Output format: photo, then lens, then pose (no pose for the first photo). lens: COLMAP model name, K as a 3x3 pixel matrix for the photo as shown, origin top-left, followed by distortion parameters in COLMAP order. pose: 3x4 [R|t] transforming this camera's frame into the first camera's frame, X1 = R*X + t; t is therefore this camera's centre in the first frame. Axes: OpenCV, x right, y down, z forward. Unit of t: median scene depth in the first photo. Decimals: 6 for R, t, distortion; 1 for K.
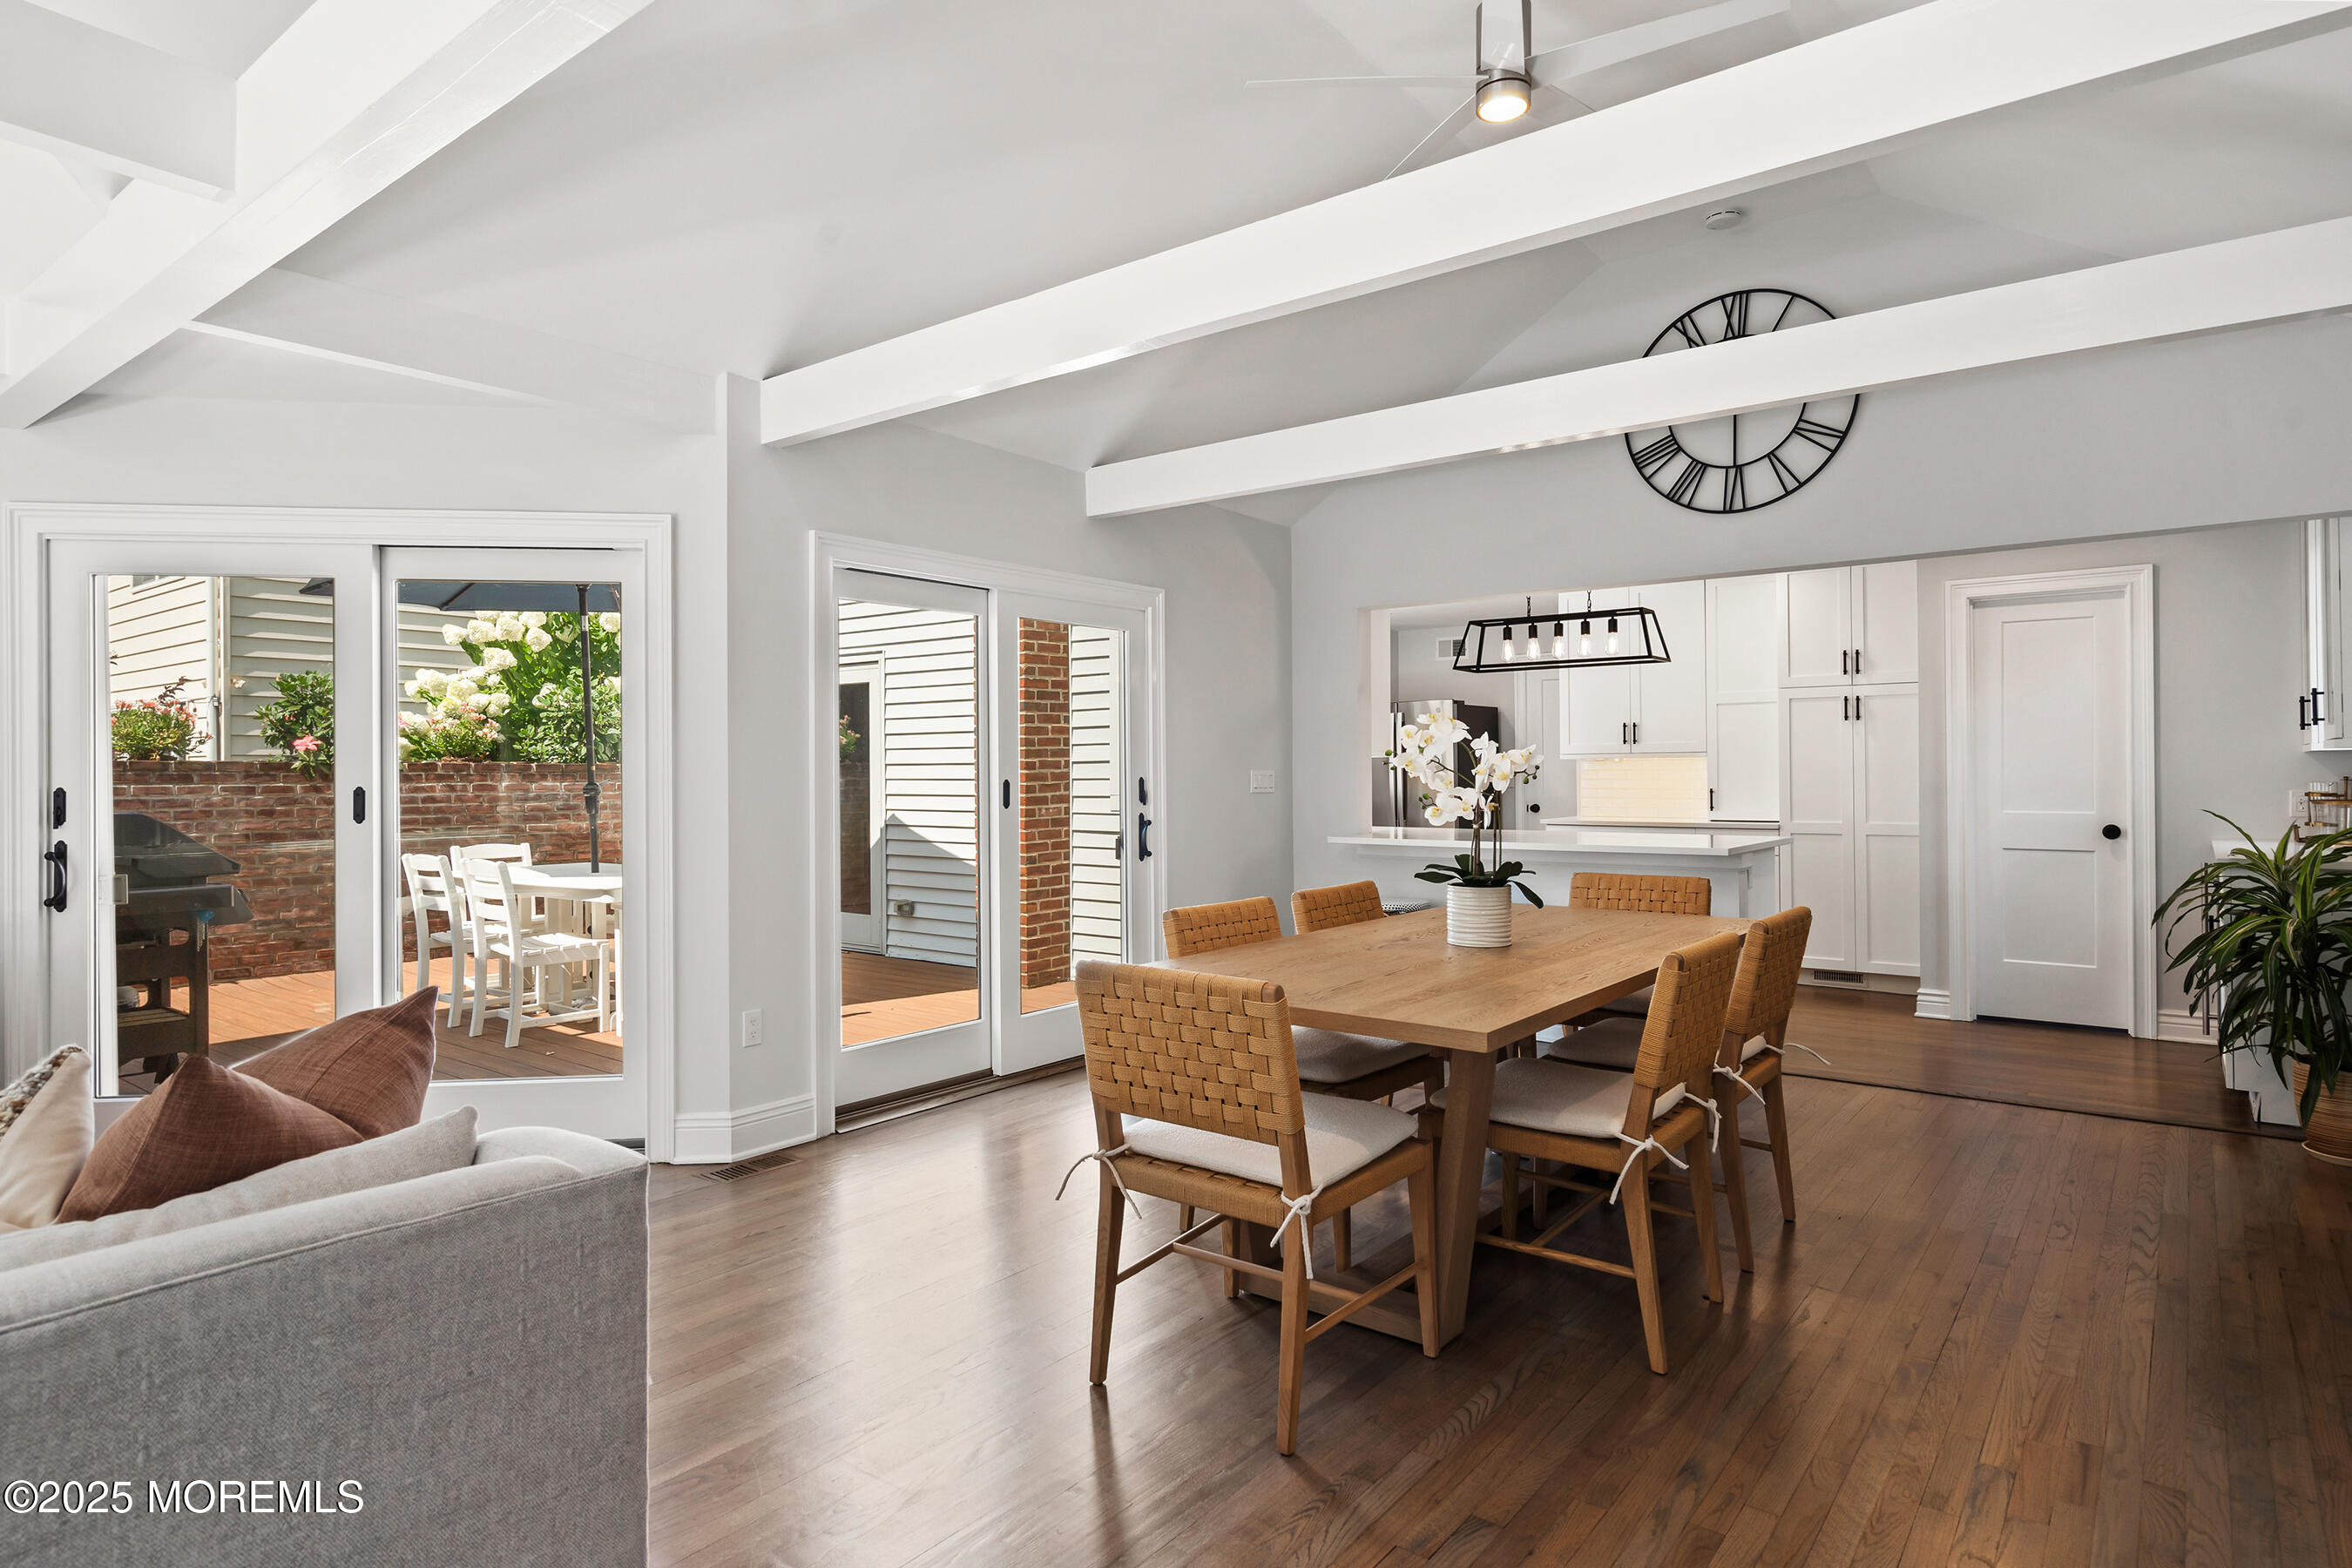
lens RADIAL K [[1291.7, 0, 1176.8], [0, 1291.7, 775.3], [0, 0, 1]] dist [0.015924, 0.000563]
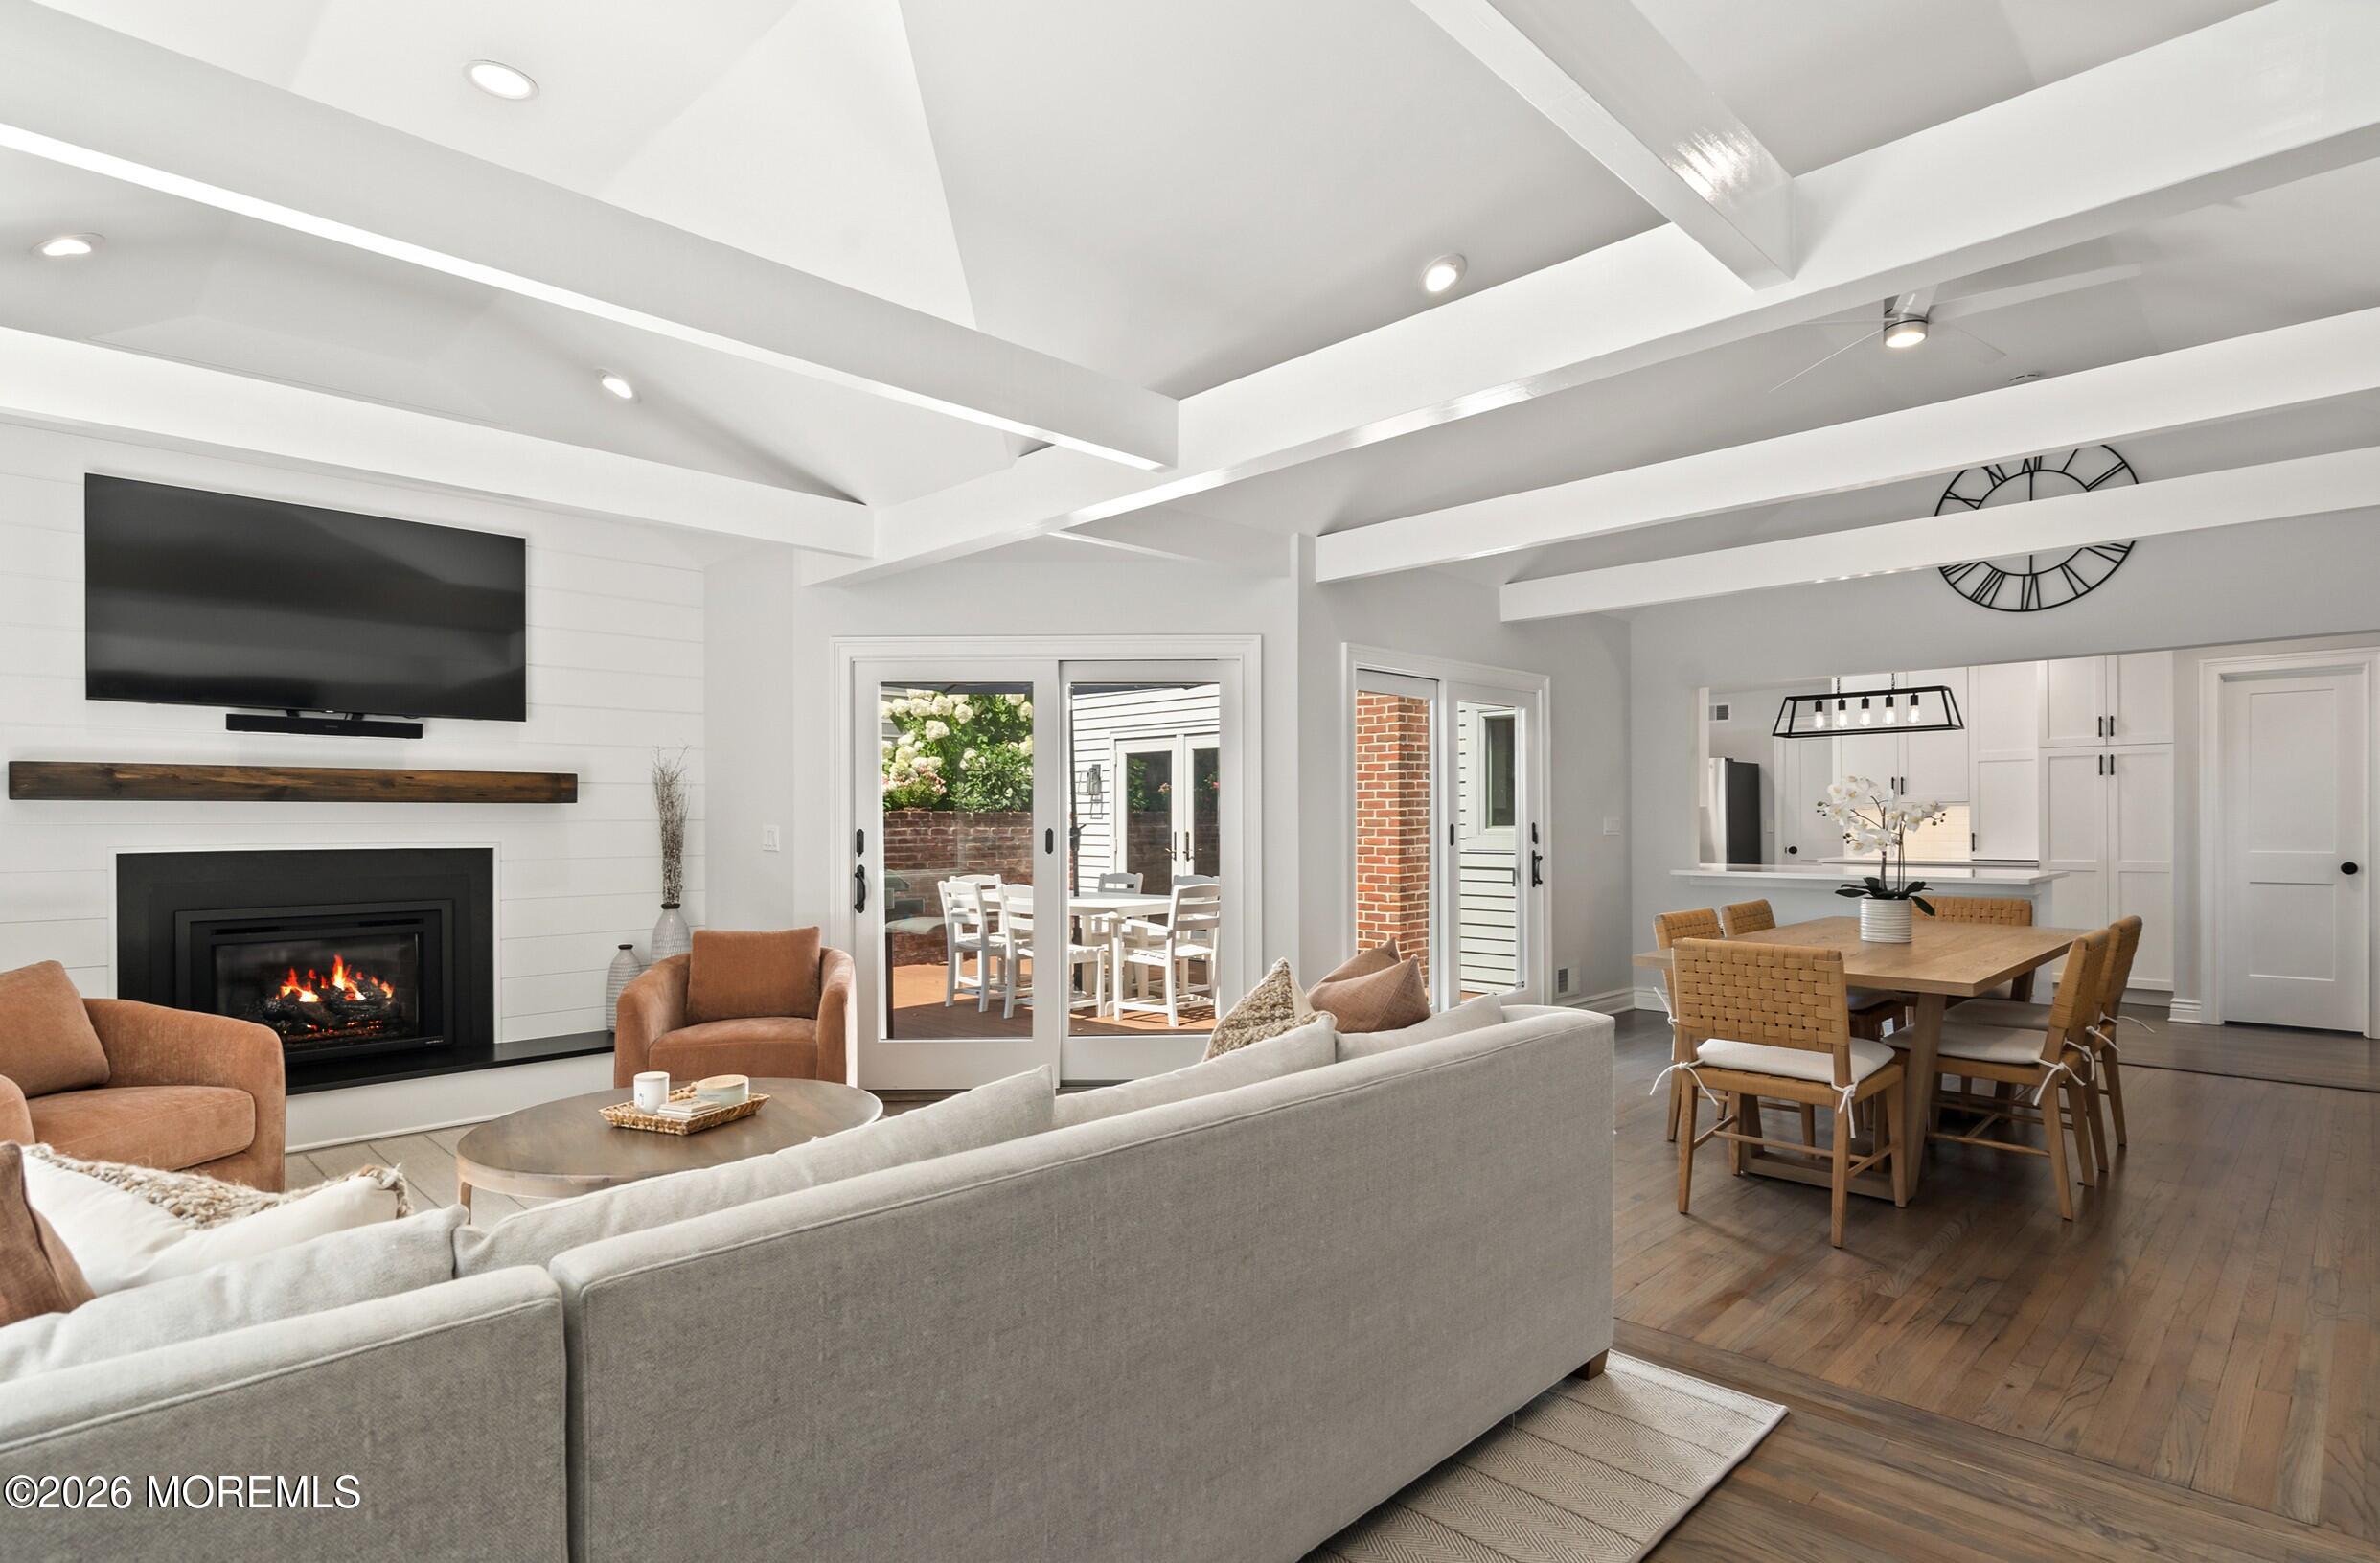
lens RADIAL K [[1218.9, 0, 1217.7], [0, 1218.9, 827.2], [0, 0, 1]] dist [0.007476, 0.000646]
pose [[0.995551, 0.000241, -0.094223, -0.224641], [0.000055, 0.999995, 0.003145, 0.002327], [0.094224, -0.003137, 0.995546, -0.235921]]
